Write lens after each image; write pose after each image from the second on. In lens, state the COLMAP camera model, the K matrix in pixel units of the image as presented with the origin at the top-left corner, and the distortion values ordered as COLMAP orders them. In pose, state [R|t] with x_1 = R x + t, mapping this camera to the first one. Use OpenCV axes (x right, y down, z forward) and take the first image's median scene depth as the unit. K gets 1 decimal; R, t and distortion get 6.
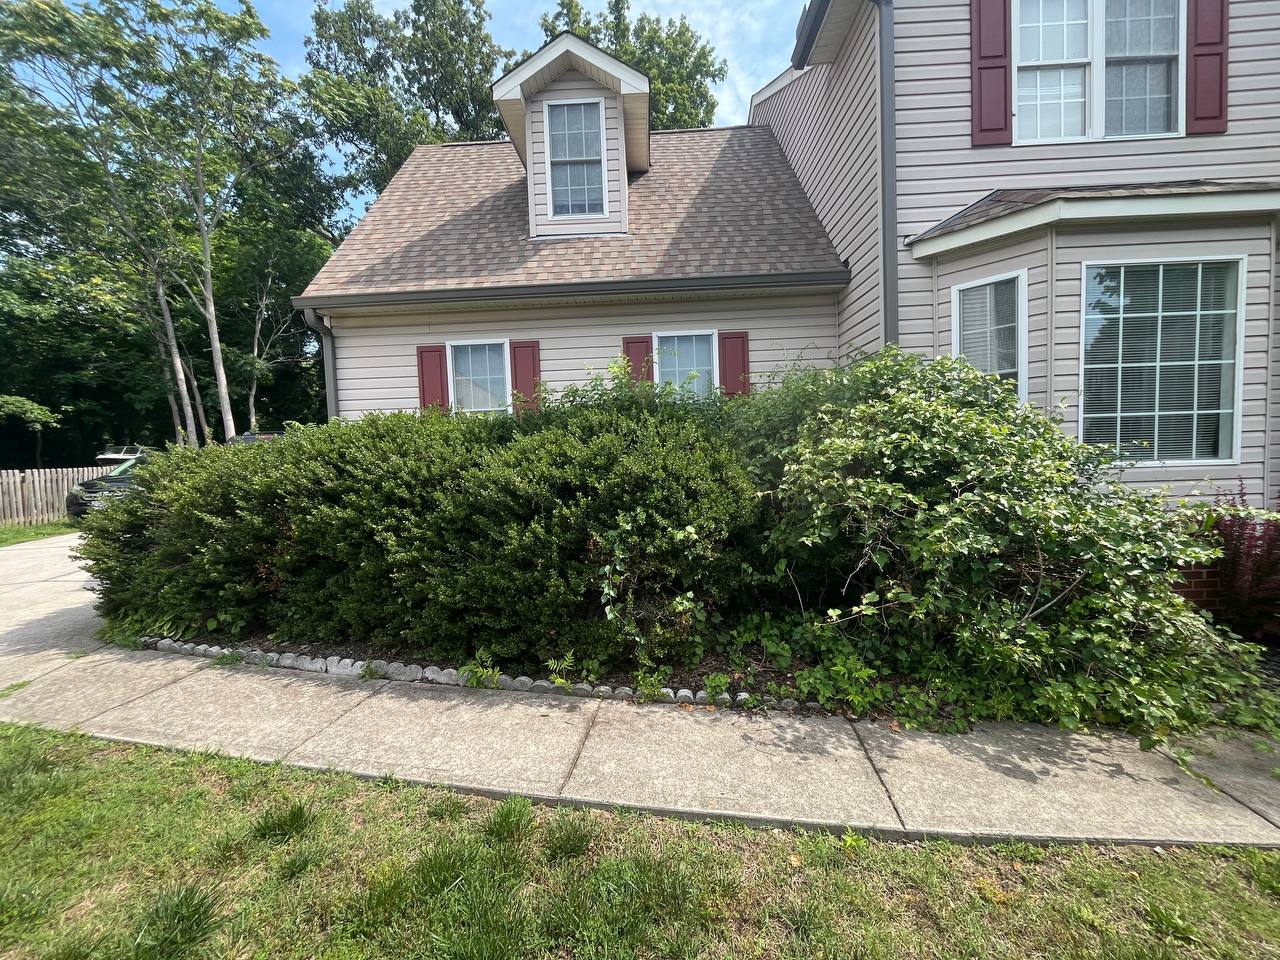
lens RADIAL K [[528.8, 0, 640.0], [0, 528.8, 480.0], [0, 0, 1]] dist [-0.001882, -0.000339]
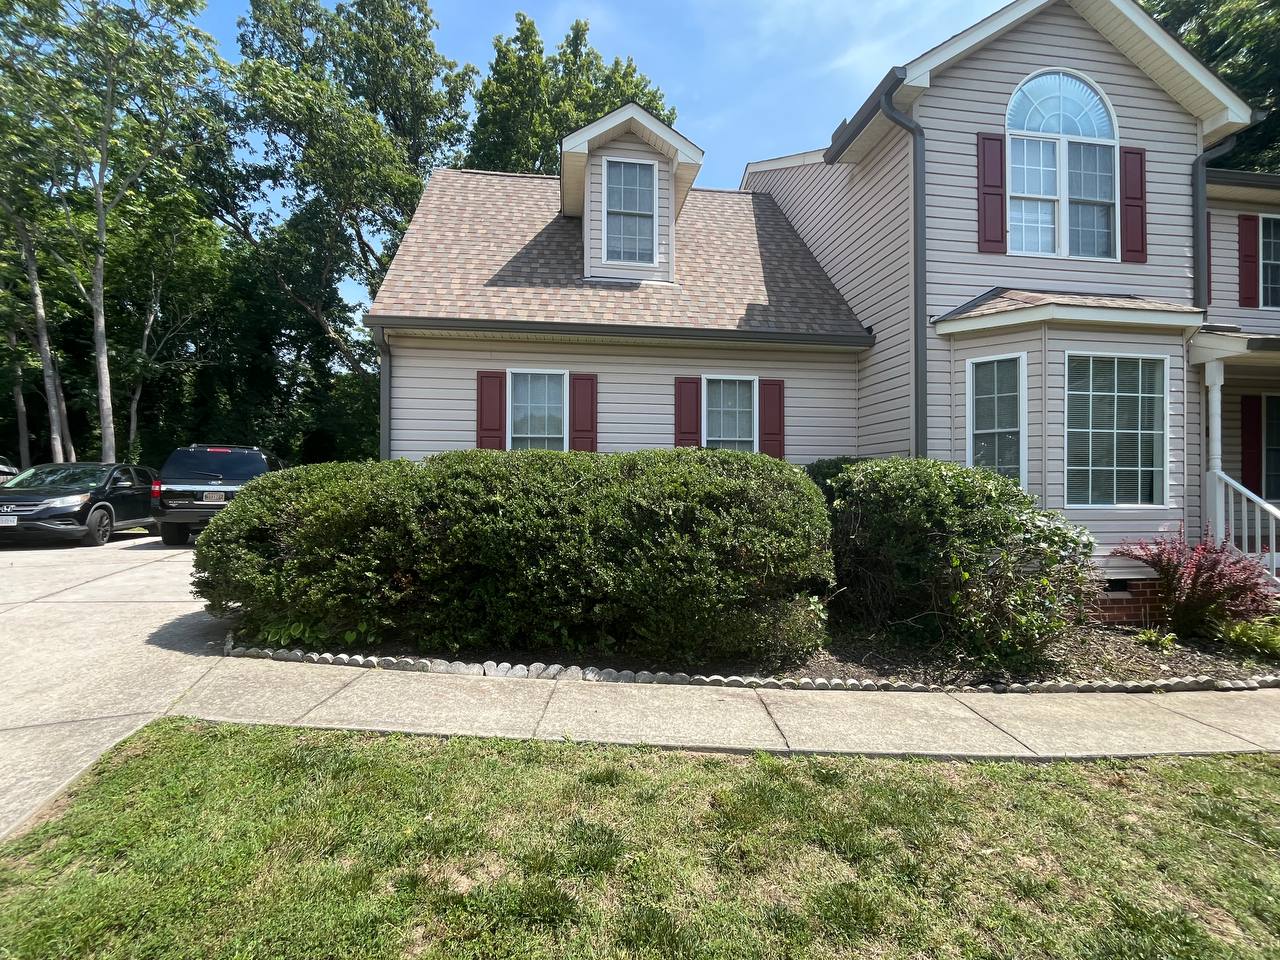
lens RADIAL K [[566.9, 0, 640.0], [0, 566.9, 480.0], [0, 0, 1]] dist [-0.002510, -0.000528]
pose [[0.983903, 0.040834, 0.173978, -0.310337], [-0.029393, 0.997263, -0.067836, 0.023606], [-0.176272, 0.061630, 0.982410, -0.125729]]
